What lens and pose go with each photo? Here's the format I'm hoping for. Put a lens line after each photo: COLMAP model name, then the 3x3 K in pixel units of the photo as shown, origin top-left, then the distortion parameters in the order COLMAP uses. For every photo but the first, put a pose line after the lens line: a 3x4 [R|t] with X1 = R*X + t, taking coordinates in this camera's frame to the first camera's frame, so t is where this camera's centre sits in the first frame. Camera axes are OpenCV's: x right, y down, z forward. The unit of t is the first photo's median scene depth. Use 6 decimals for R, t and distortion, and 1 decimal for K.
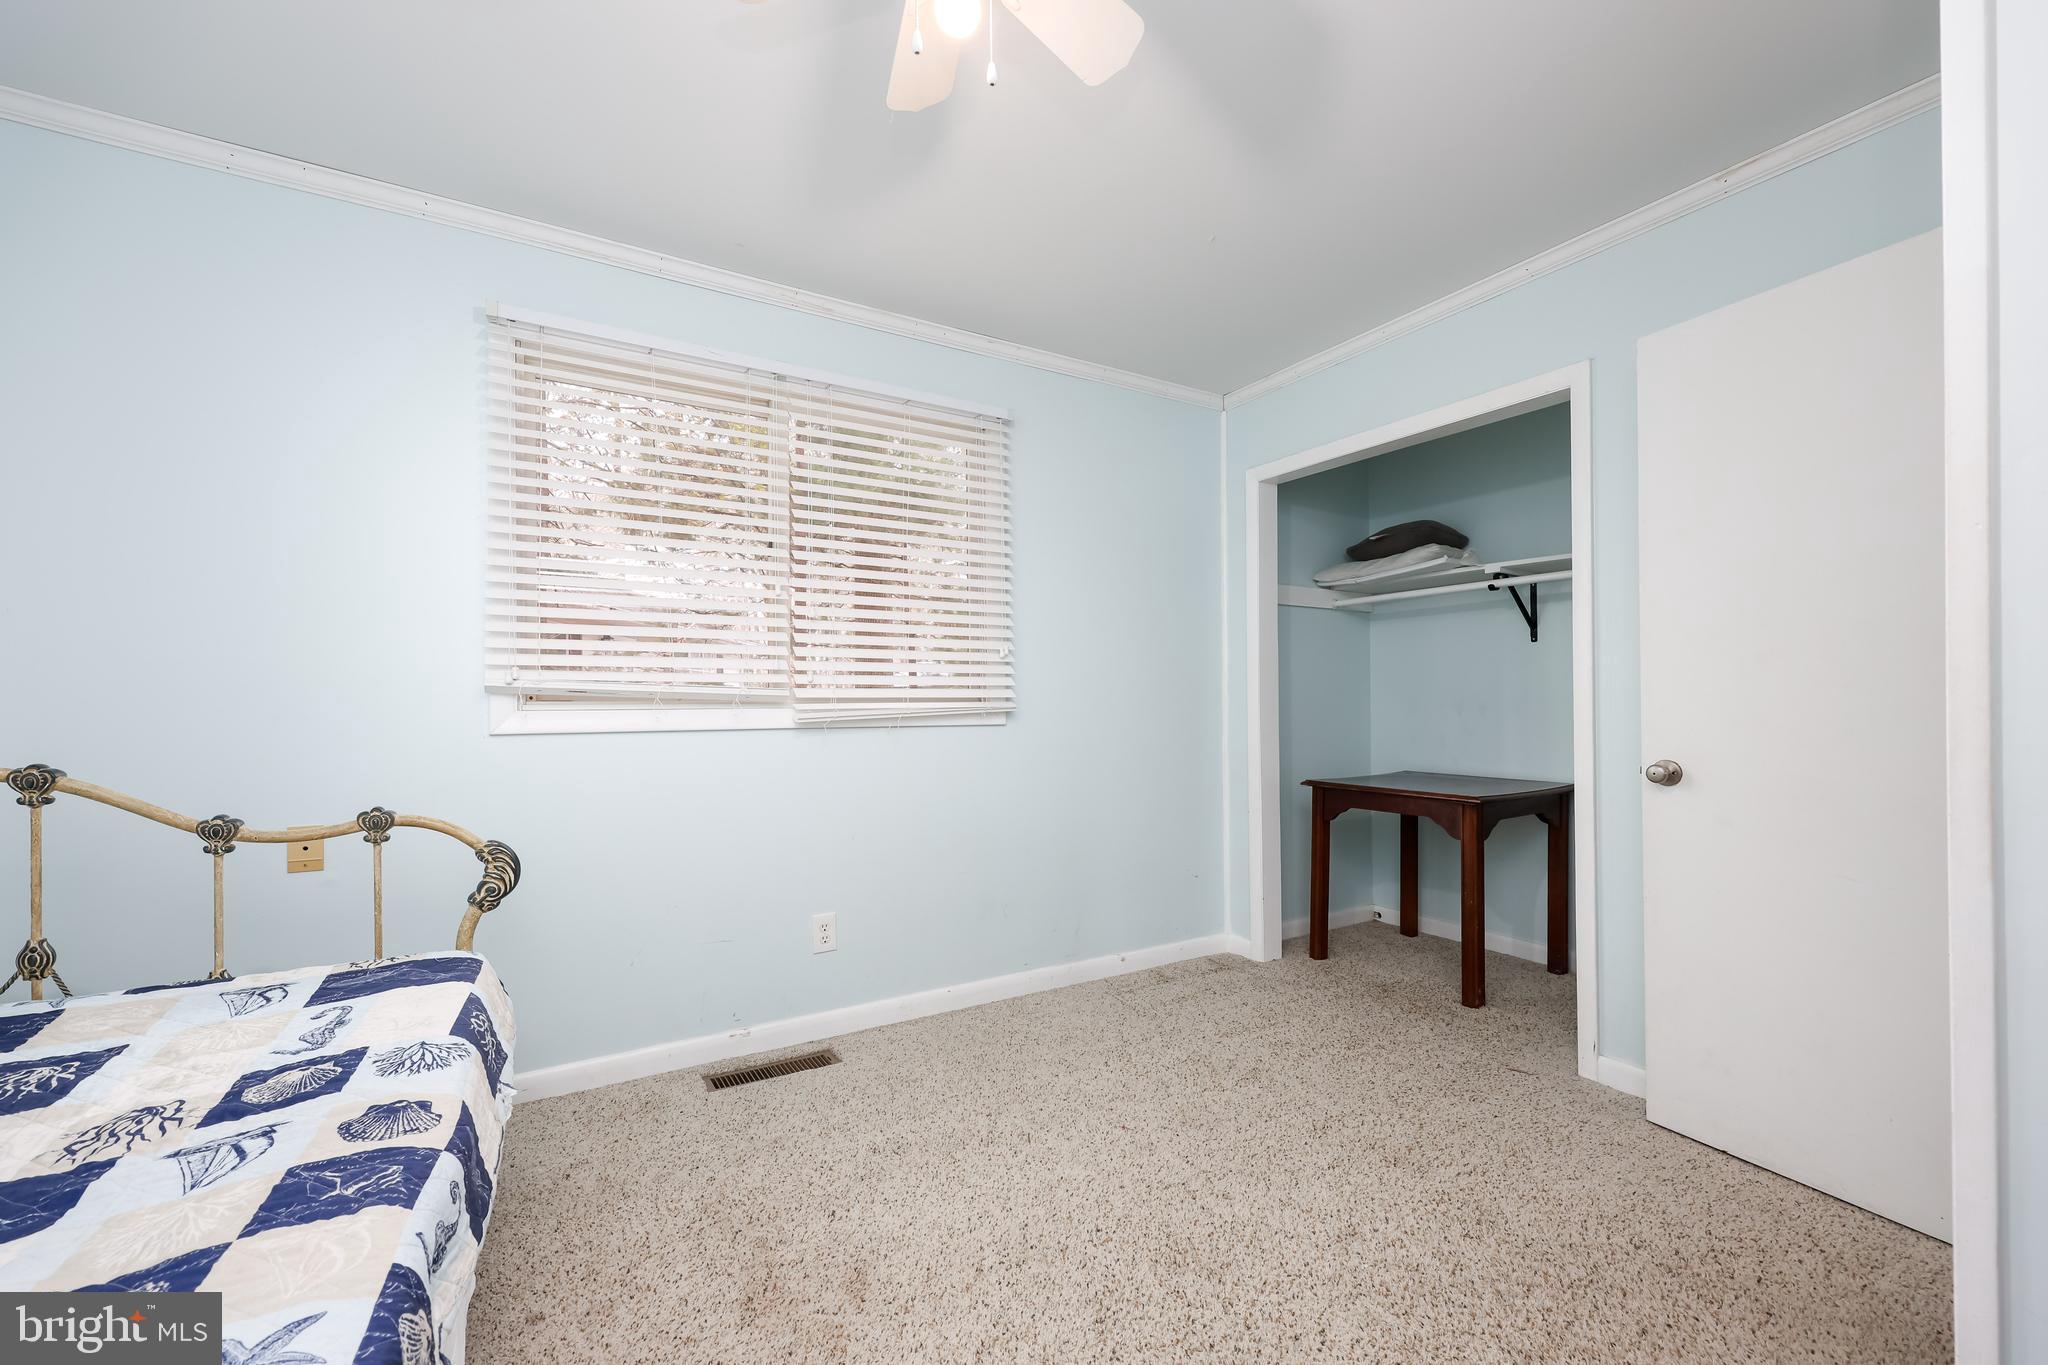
lens RADIAL K [[839.9, 0, 1023.5], [0, 839.9, 704.6], [0, 0, 1]] dist [-0.002088, -0.000620]
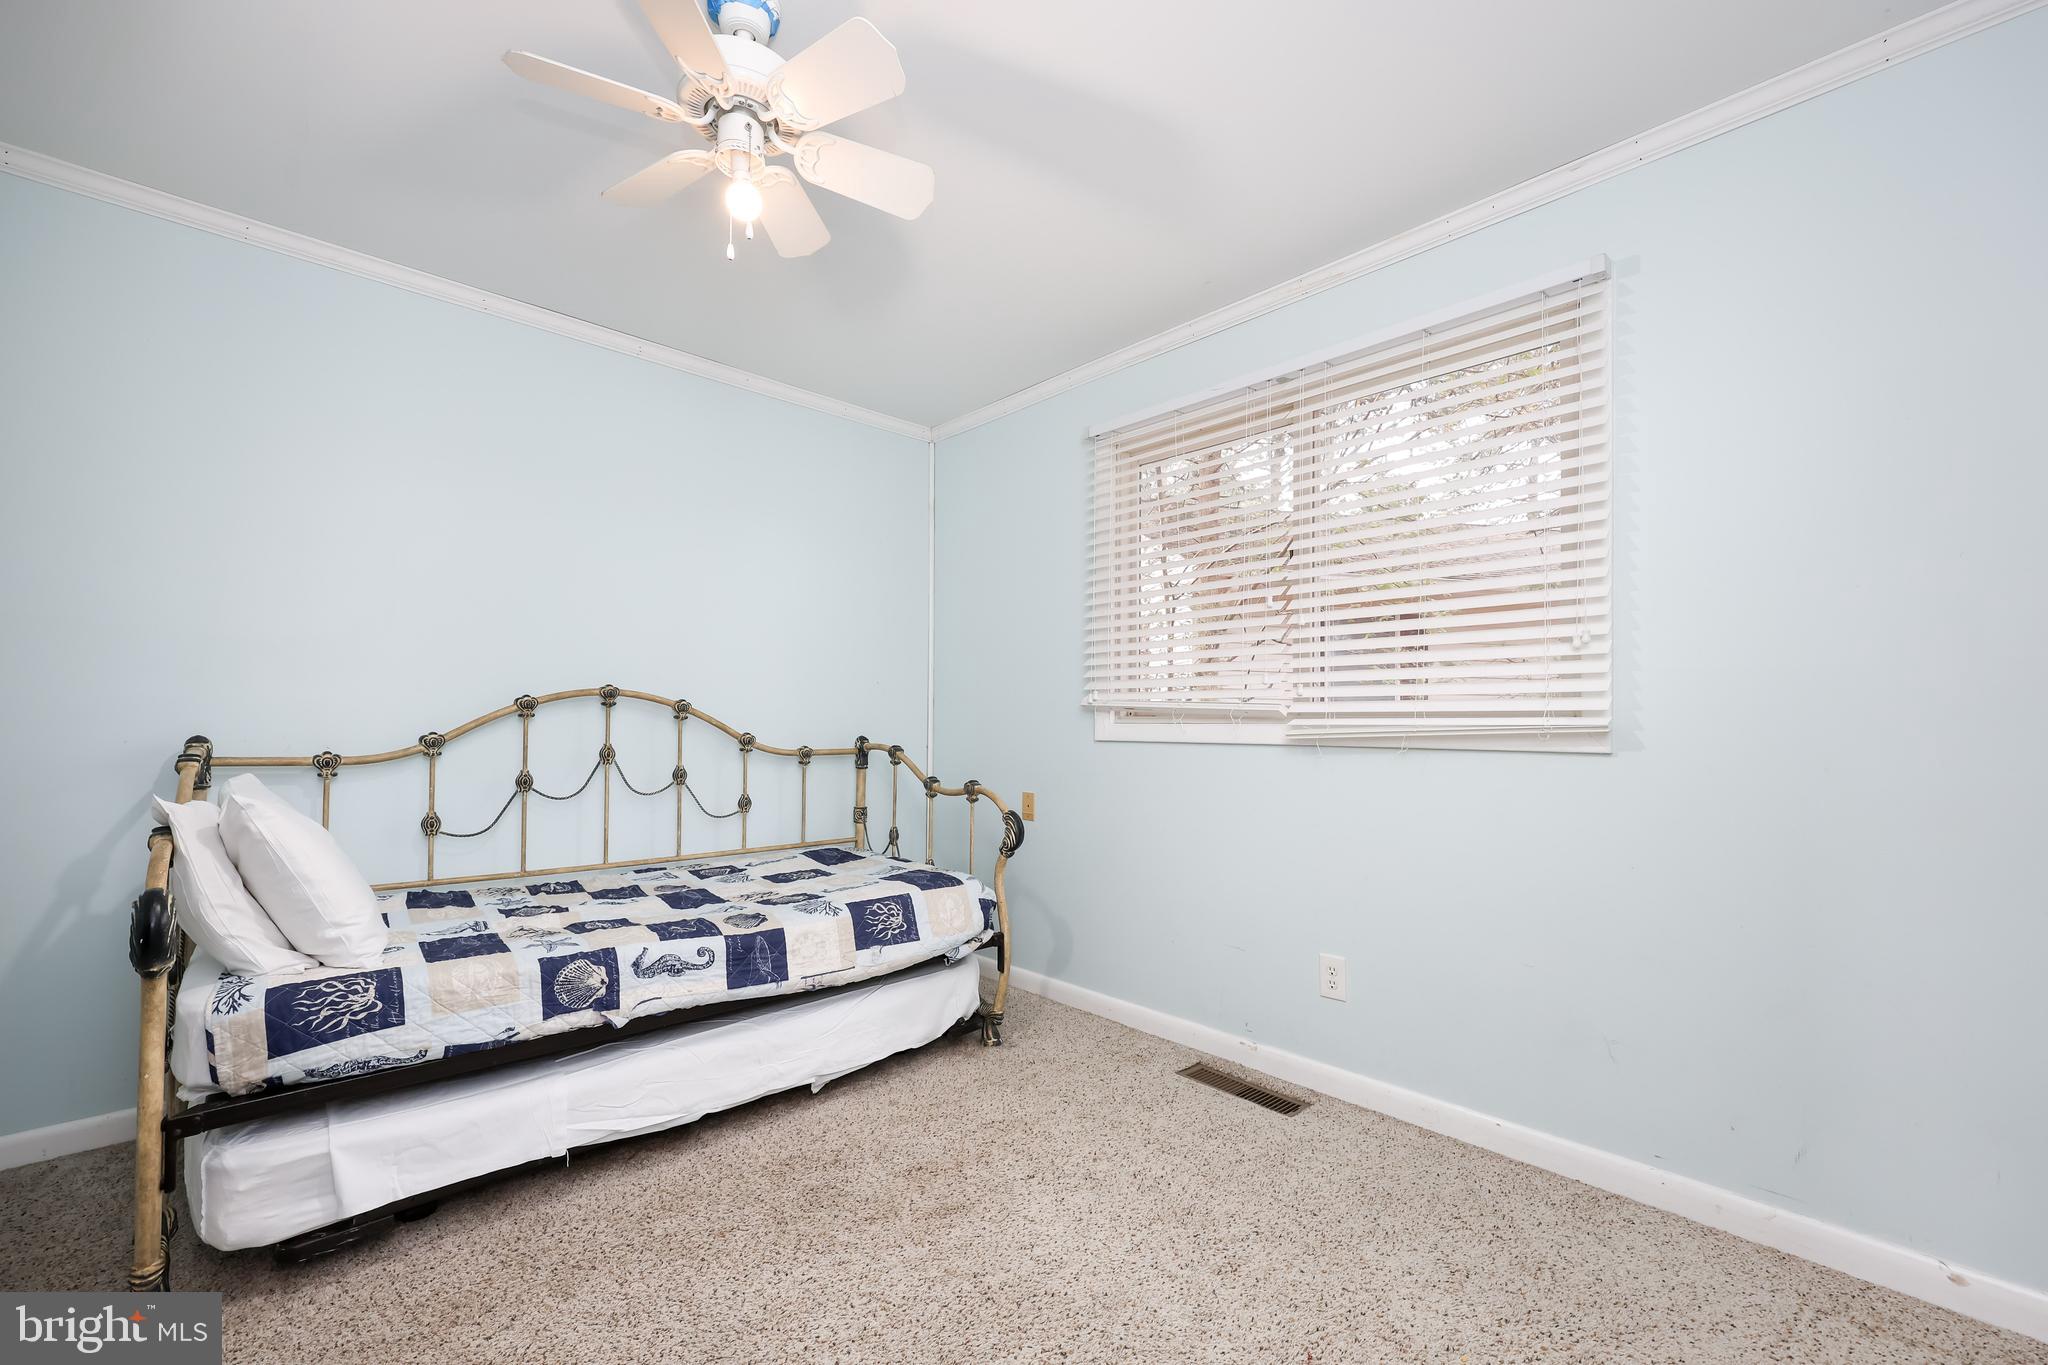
lens RADIAL K [[839.9, 0, 1023.5], [0, 839.9, 704.6], [0, 0, 1]] dist [-0.002088, -0.000620]
pose [[0.203900, -0.010304, -0.978937, 0.592484], [-0.000575, 0.999943, -0.010645, -0.006827], [0.978992, 0.002733, 0.203883, 0.517960]]
